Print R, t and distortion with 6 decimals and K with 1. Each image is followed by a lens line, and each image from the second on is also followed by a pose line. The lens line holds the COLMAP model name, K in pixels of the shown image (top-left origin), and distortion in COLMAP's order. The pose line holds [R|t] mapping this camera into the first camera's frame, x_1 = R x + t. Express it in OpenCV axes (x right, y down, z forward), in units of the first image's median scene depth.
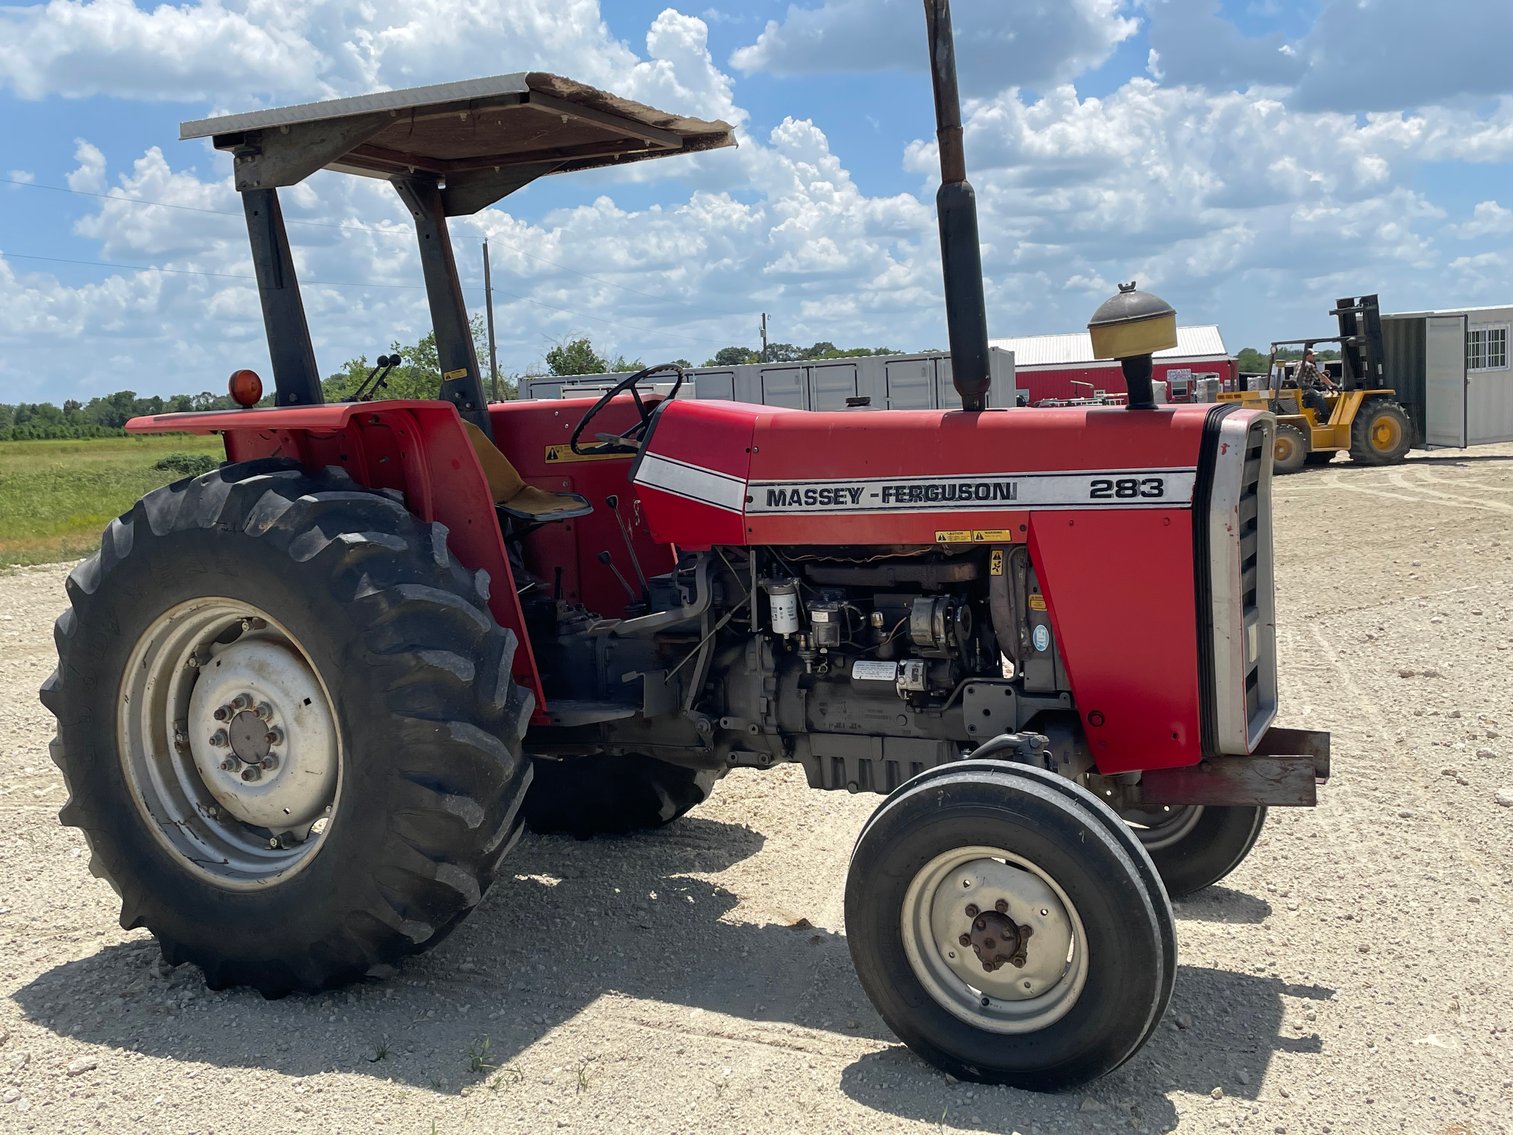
lens RADIAL K [[1507.3, 0, 774.4], [0, 1507.3, 550.8], [0, 0, 1]] dist [0.111414, -0.164884]
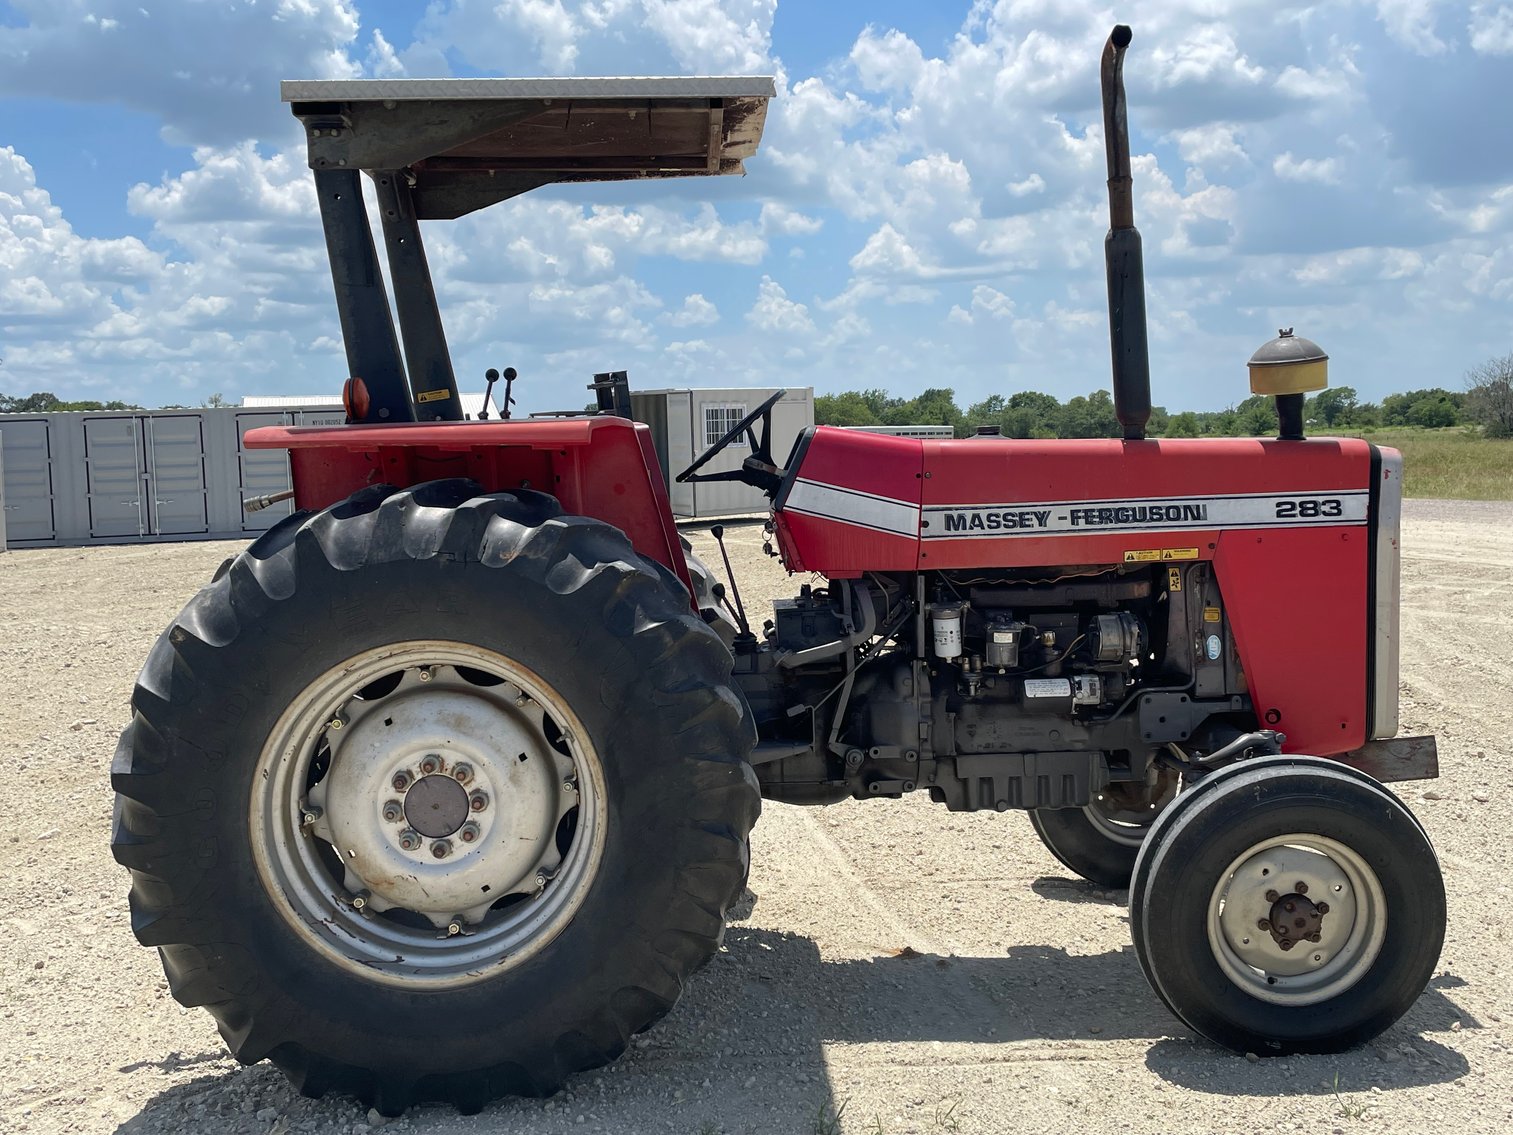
lens RADIAL K [[1507.3, 0, 774.4], [0, 1507.3, 550.8], [0, 0, 1]] dist [0.111414, -0.164884]
pose [[0.888464, -0.011715, 0.458796, -0.588543], [0.030978, 0.998925, -0.034482, 0.015591], [-0.457899, 0.044849, 0.887872, 0.160804]]
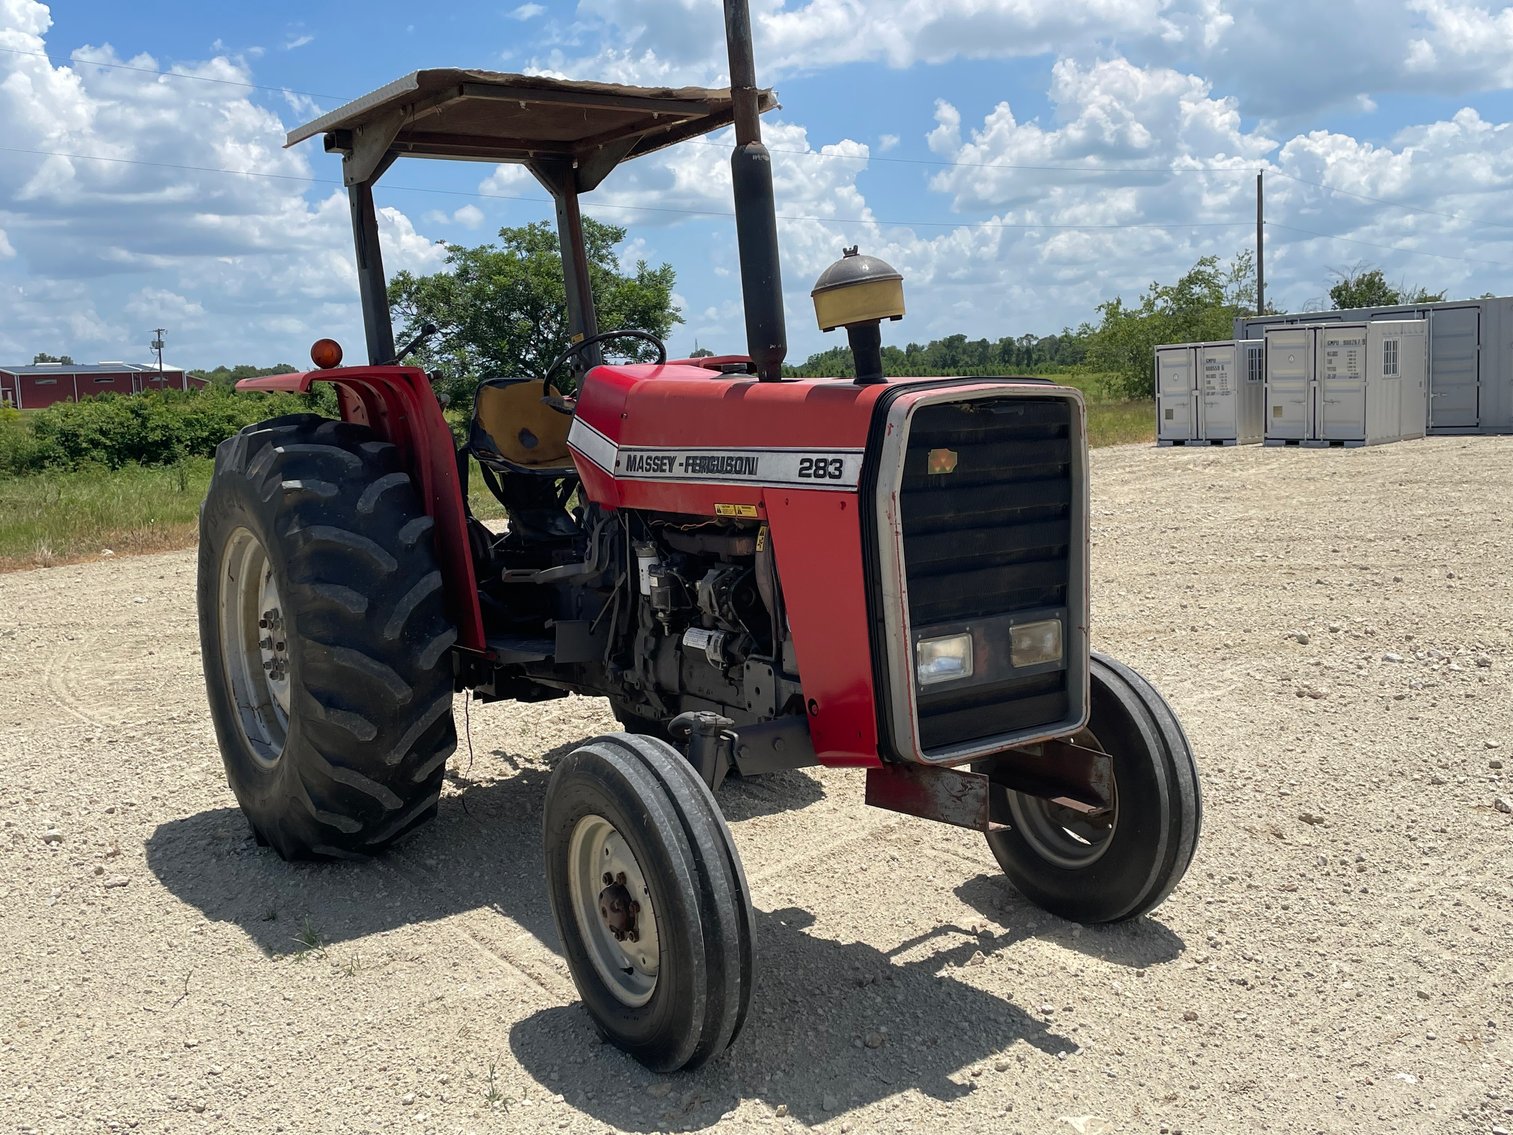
lens RADIAL K [[1507.3, 0, 774.4], [0, 1507.3, 550.8], [0, 0, 1]] dist [0.111414, -0.164884]
pose [[0.864585, 0.064799, -0.498292, 0.621270], [-0.045115, 0.997656, 0.051457, -0.033782], [0.500458, -0.022008, 0.865481, 0.158476]]
